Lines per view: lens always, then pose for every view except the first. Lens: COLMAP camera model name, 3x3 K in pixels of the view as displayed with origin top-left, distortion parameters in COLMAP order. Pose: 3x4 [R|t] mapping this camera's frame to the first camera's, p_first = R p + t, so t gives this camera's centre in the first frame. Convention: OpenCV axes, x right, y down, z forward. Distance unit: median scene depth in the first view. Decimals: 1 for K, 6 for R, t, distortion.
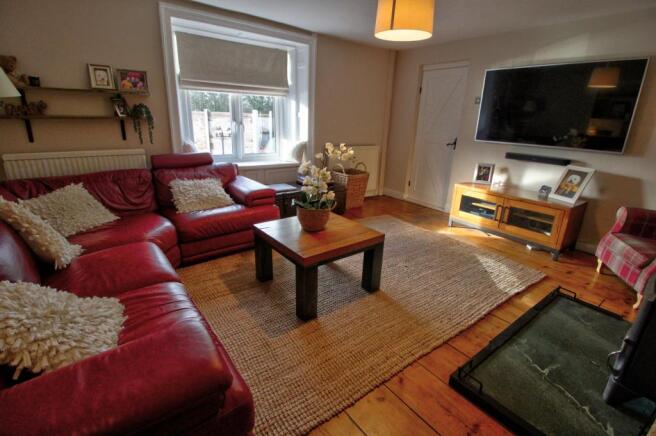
lens RADIAL K [[306.5, 0, 328.0], [0, 306.5, 218.0], [0, 0, 1]] dist [-0.000976, -0.011278]
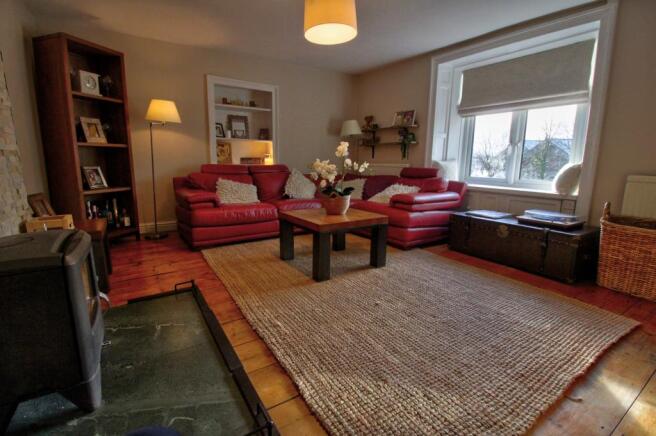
lens RADIAL K [[306.5, 0, 328.0], [0, 306.5, 218.0], [0, 0, 1]] dist [-0.000976, -0.011278]
pose [[-0.077201, 0.149722, -0.985710, 1.142552], [-0.322956, 0.931600, 0.166797, -0.141917], [0.943260, 0.331218, -0.023566, 1.004778]]
